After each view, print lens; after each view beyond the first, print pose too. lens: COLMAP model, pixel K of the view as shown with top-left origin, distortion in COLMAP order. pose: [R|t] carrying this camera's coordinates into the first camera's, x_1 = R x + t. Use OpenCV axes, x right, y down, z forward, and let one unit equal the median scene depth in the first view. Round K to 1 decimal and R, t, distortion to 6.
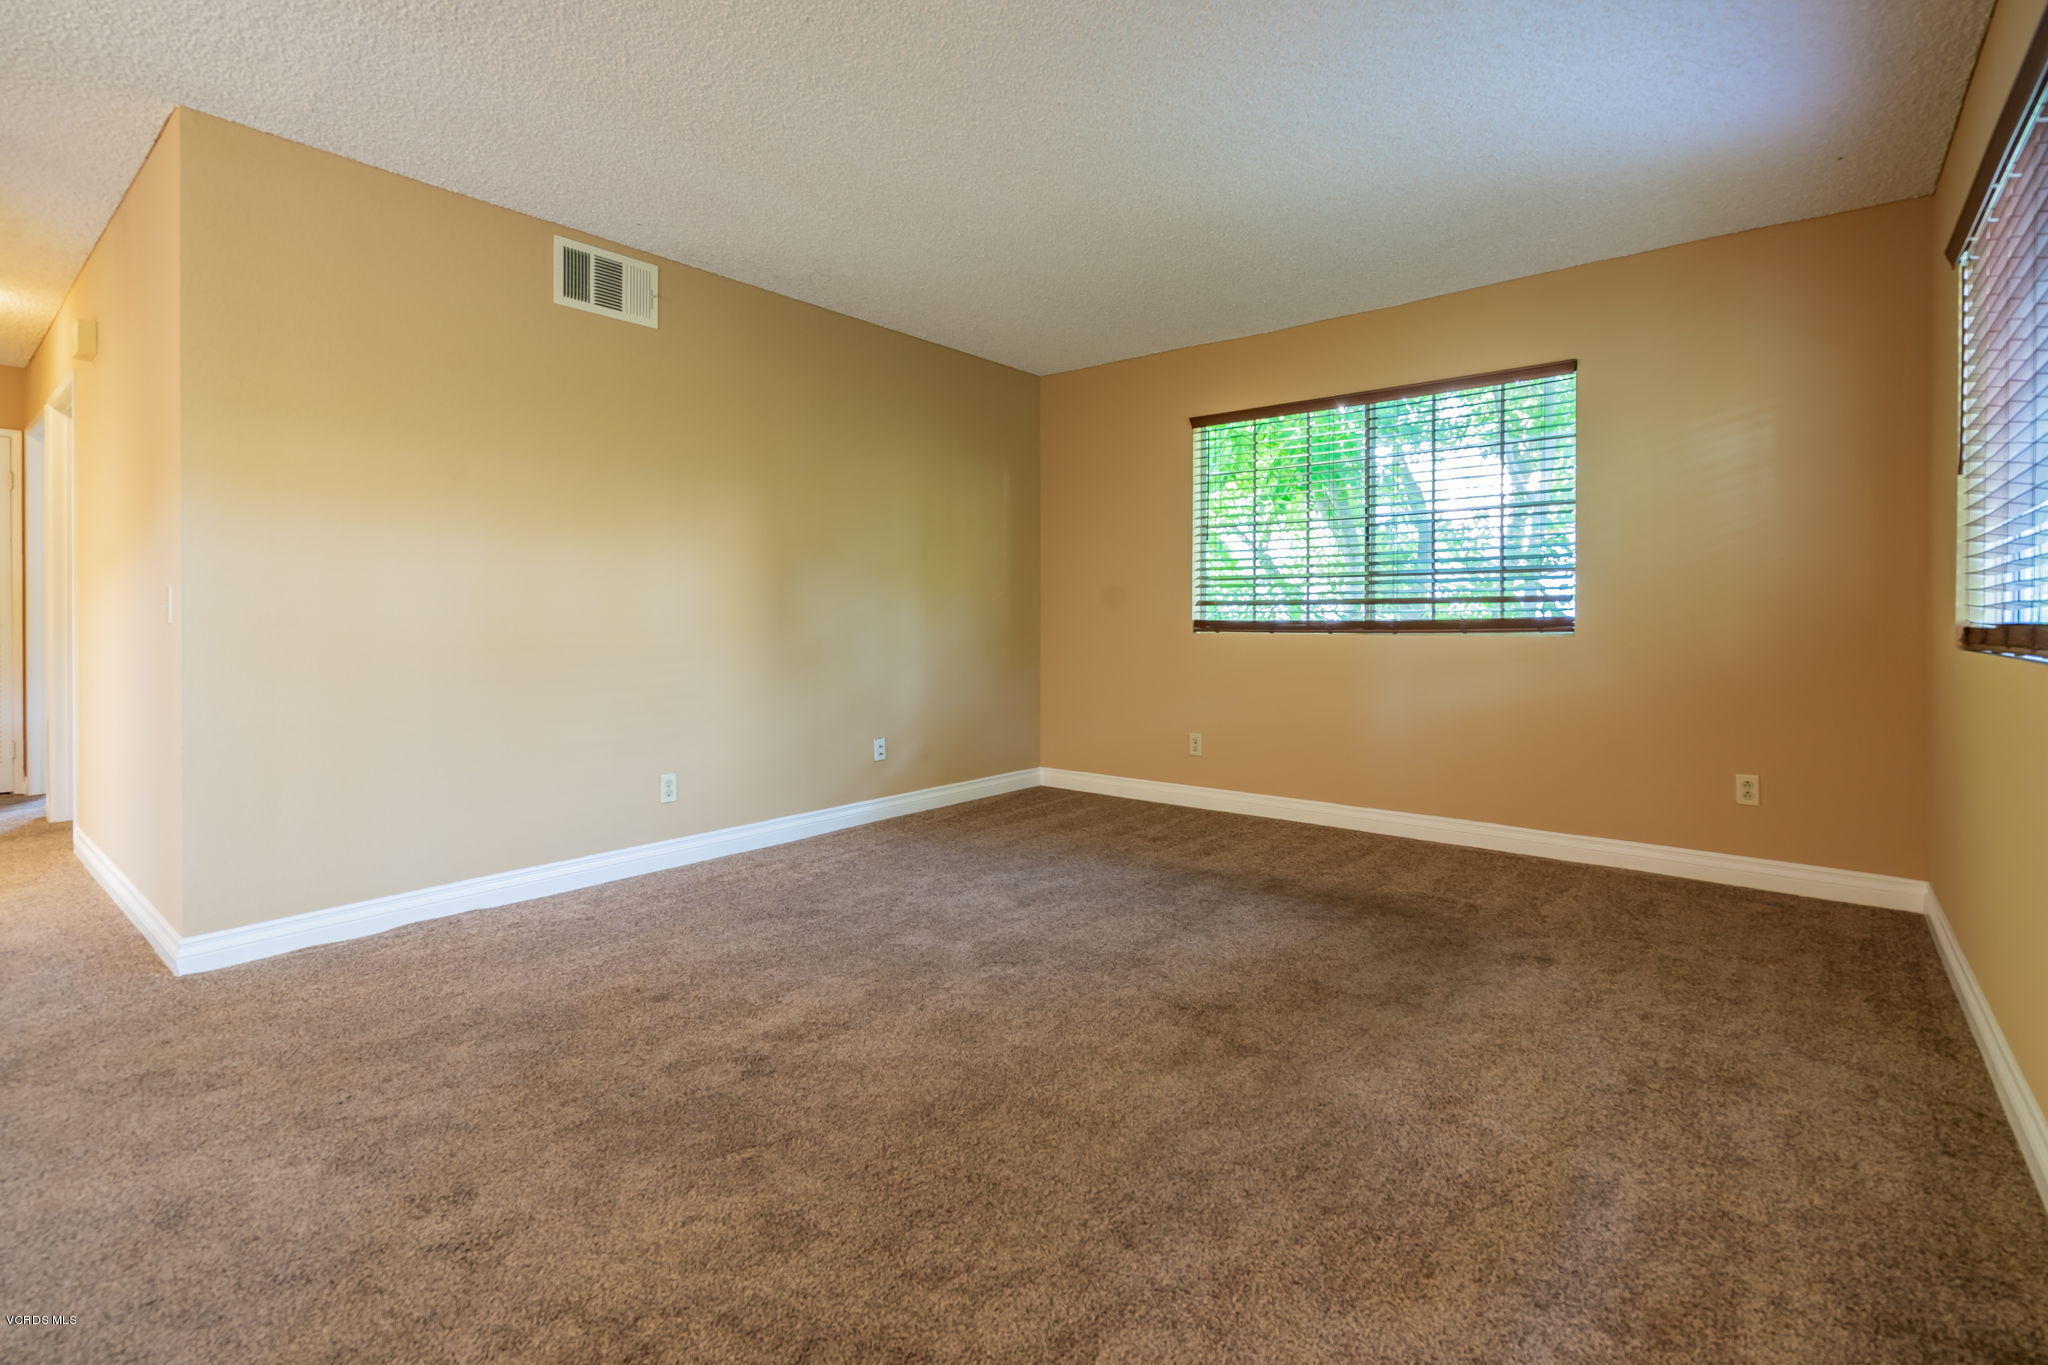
lens RADIAL K [[955.3, 0, 1023.8], [0, 955.3, 617.7], [0, 0, 1]] dist [-0.000314, 0.000655]
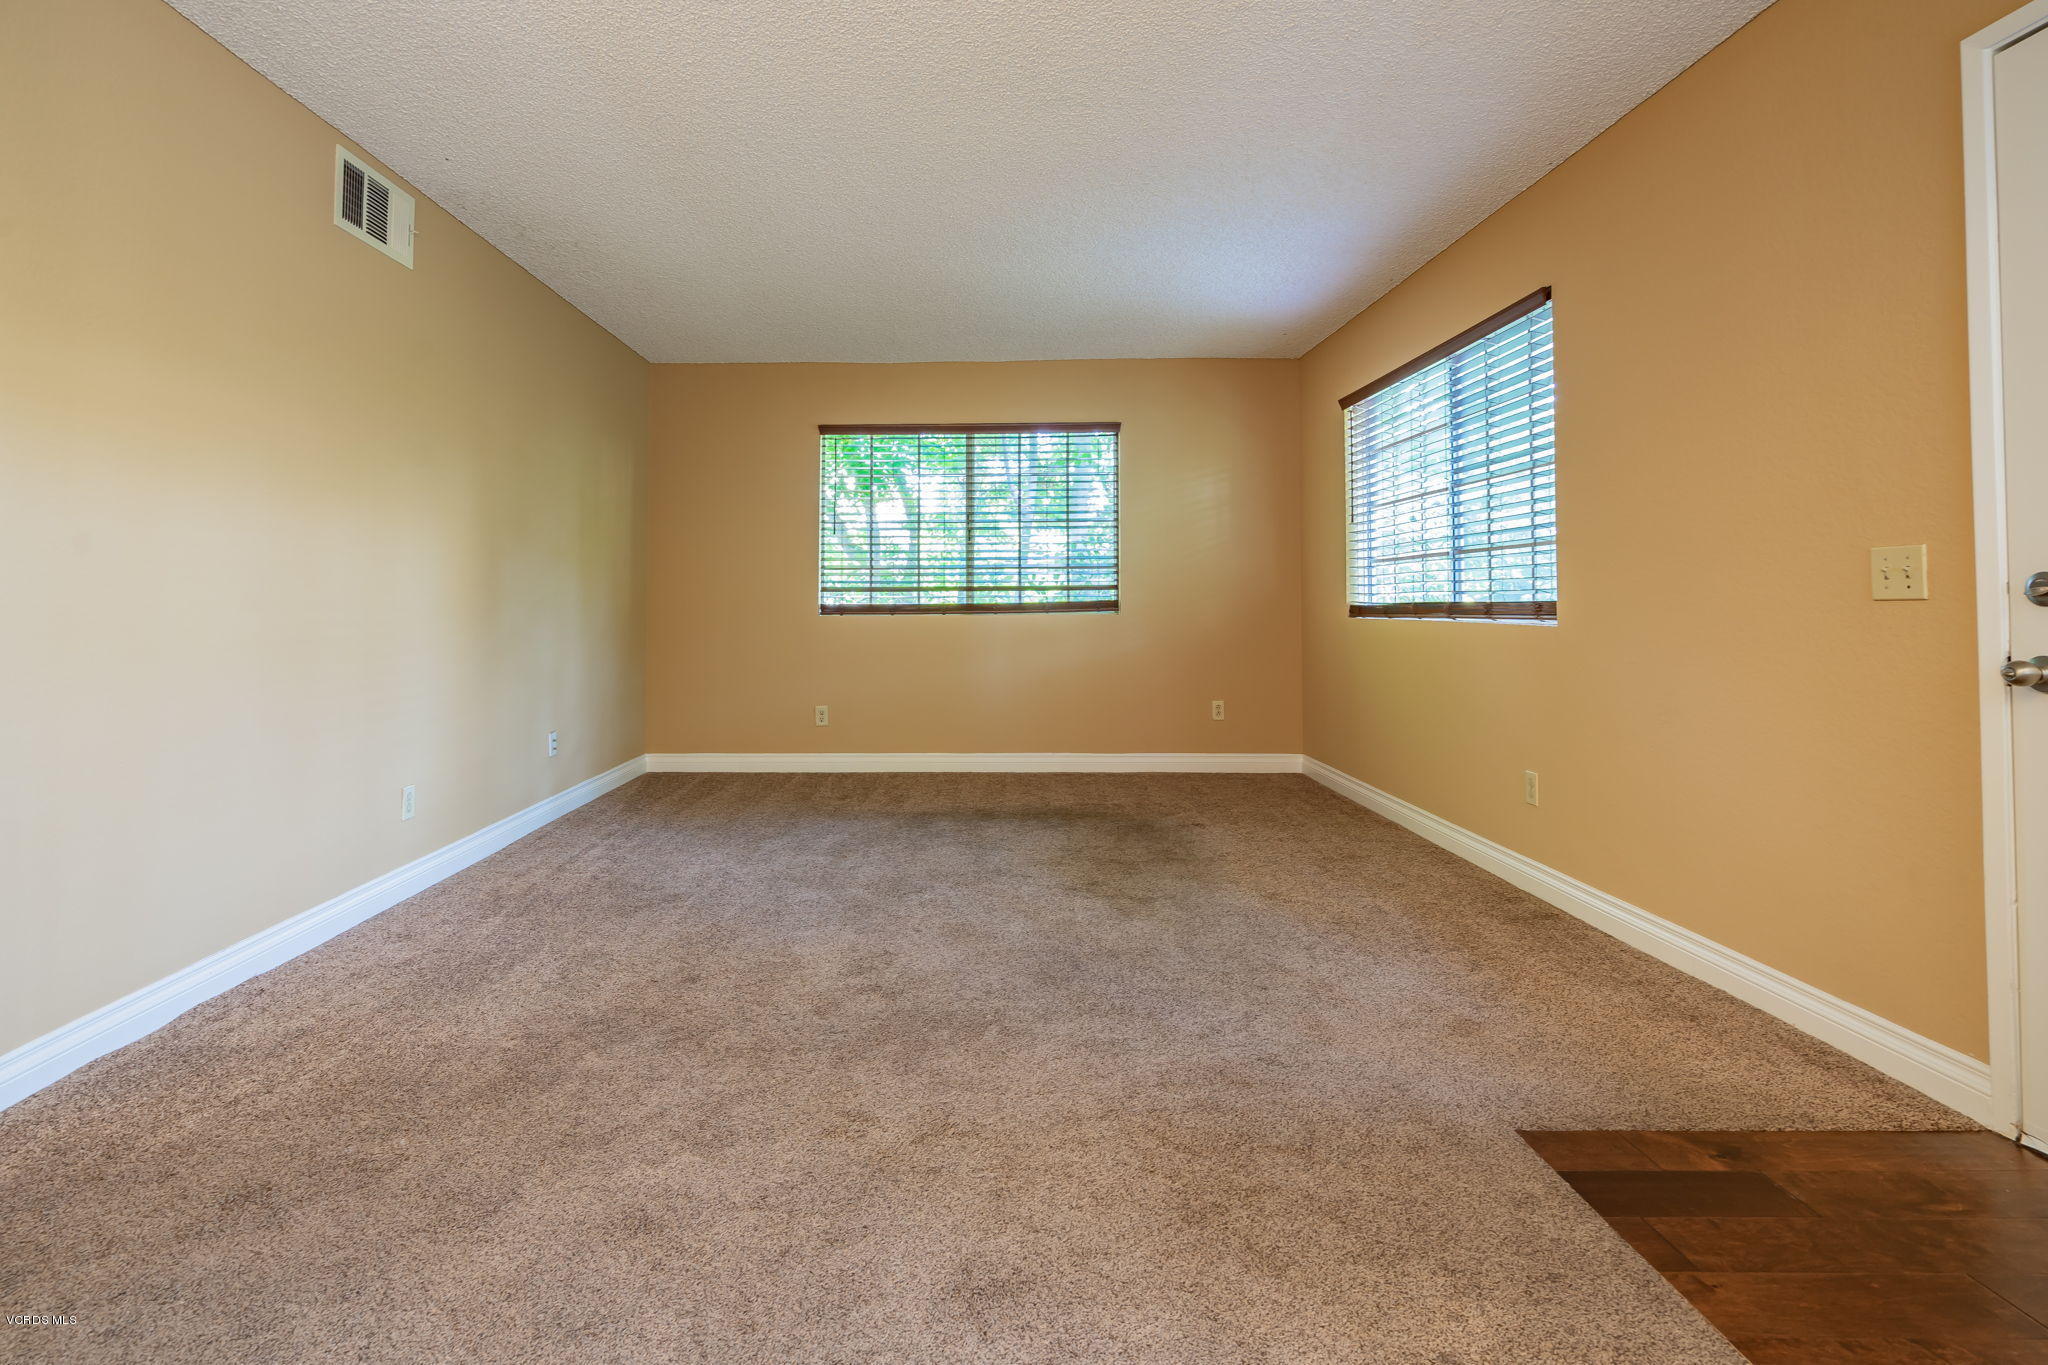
lens RADIAL K [[916.3, 0, 1031.8], [0, 916.3, 560.2], [0, 0, 1]] dist [0.000429, 0.000335]
pose [[0.779838, 0.026284, 0.625429, -0.459854], [0.003653, 0.998910, -0.046535, 0.002483], [-0.625970, 0.038574, 0.778892, 0.006051]]
